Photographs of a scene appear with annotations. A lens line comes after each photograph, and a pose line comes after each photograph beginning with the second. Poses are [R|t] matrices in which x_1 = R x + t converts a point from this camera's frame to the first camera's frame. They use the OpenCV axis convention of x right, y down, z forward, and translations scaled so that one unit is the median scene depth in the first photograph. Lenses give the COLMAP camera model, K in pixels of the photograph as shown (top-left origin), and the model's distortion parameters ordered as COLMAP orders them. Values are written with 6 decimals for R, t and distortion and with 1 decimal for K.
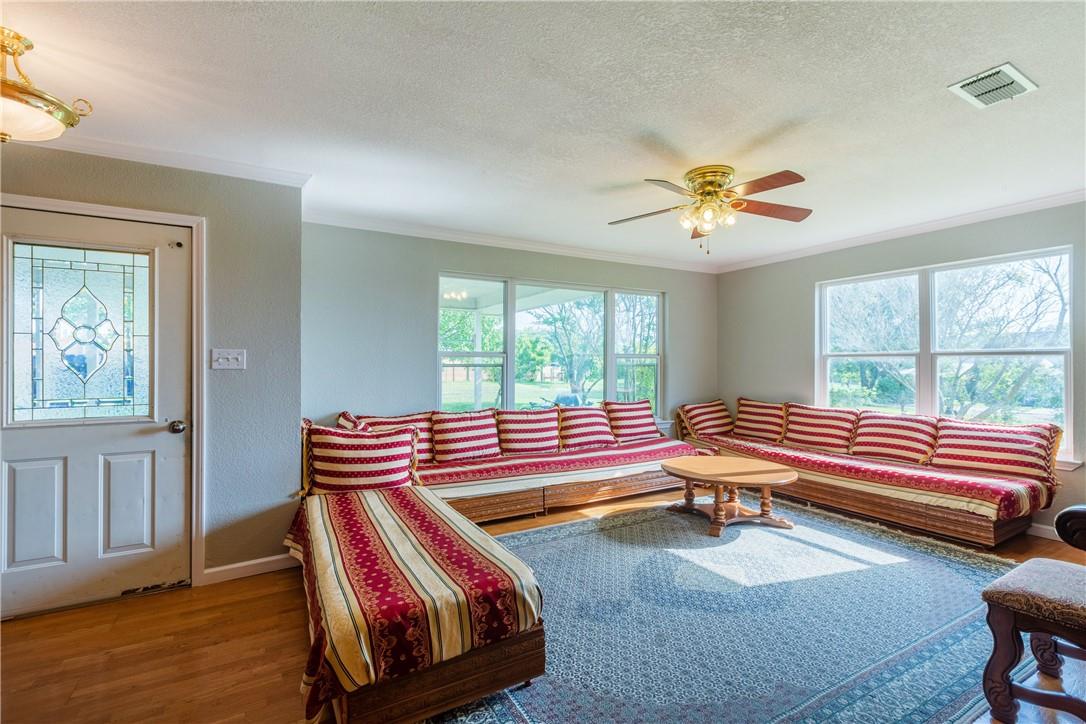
lens RADIAL K [[490.0, 0, 542.1], [0, 490.0, 361.3], [0, 0, 1]] dist [0.001778, -0.001900]
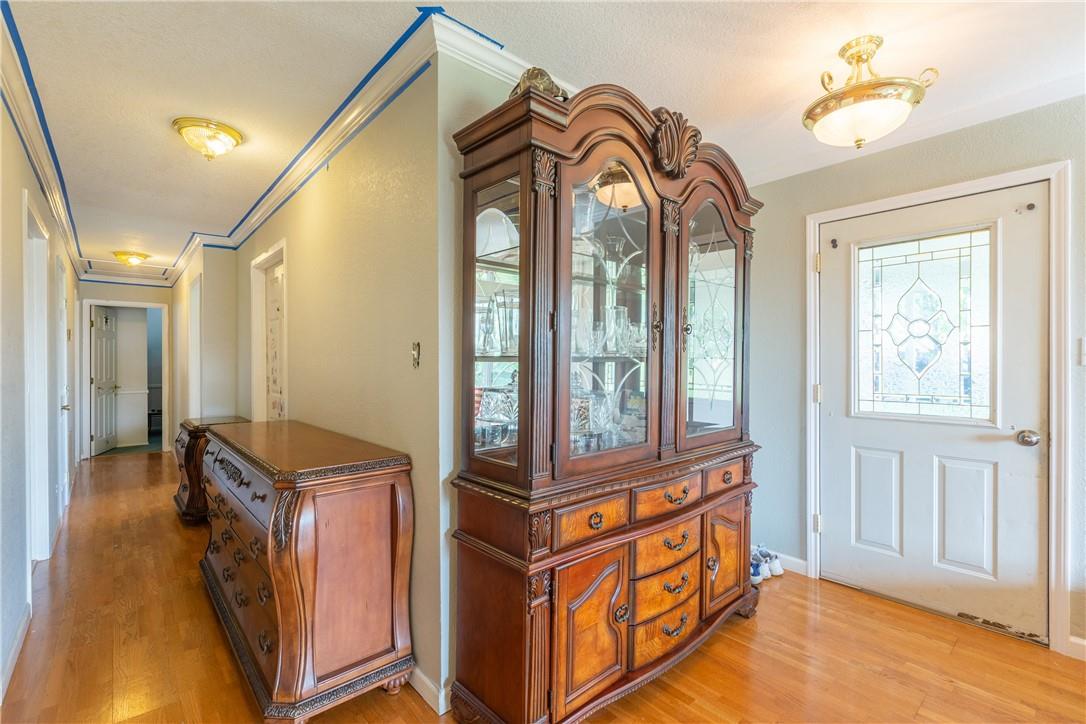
lens RADIAL K [[490.0, 0, 543.7], [0, 490.0, 362.0], [0, 0, 1]] dist [0.001778, -0.001900]
pose [[0.198863, 0.003751, -0.980020, -0.125058], [0.006893, 0.999963, 0.005226, 0.001389], [0.980003, -0.007795, 0.198829, 0.076619]]
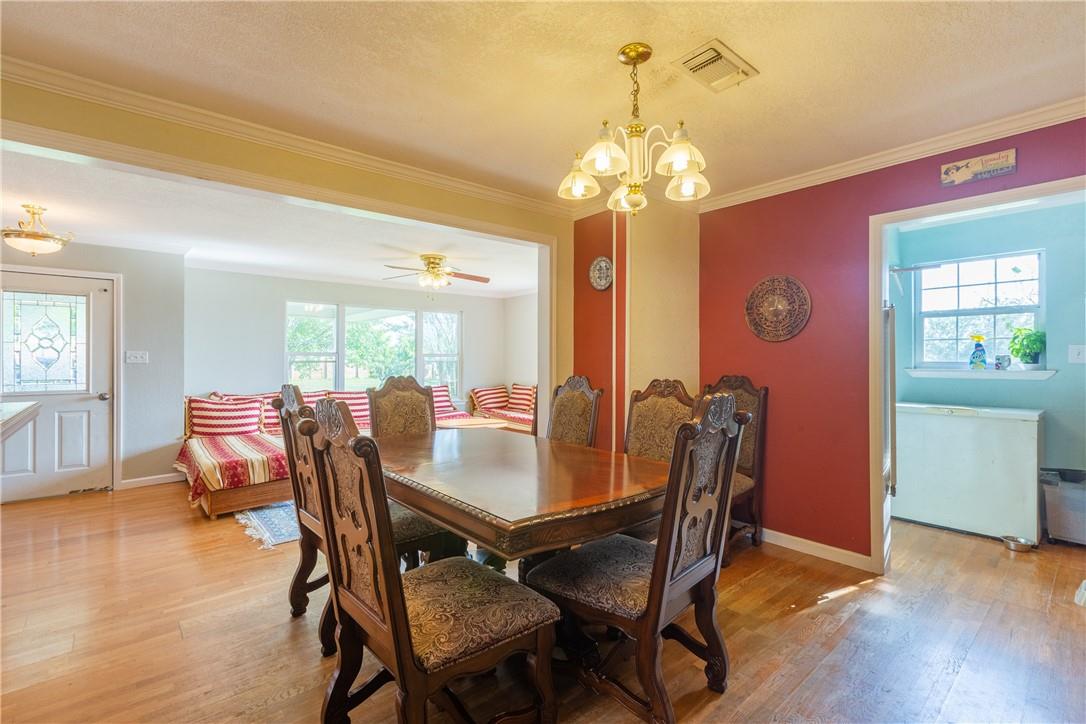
lens RADIAL K [[490.0, 0, 545.2], [0, 490.0, 361.9], [0, 0, 1]] dist [0.001778, -0.001900]
pose [[0.981169, 0.000403, 0.193151, 0.440420], [-0.001456, 0.999985, 0.005306, 0.000743], [-0.193146, -0.005487, 0.981155, -0.984242]]
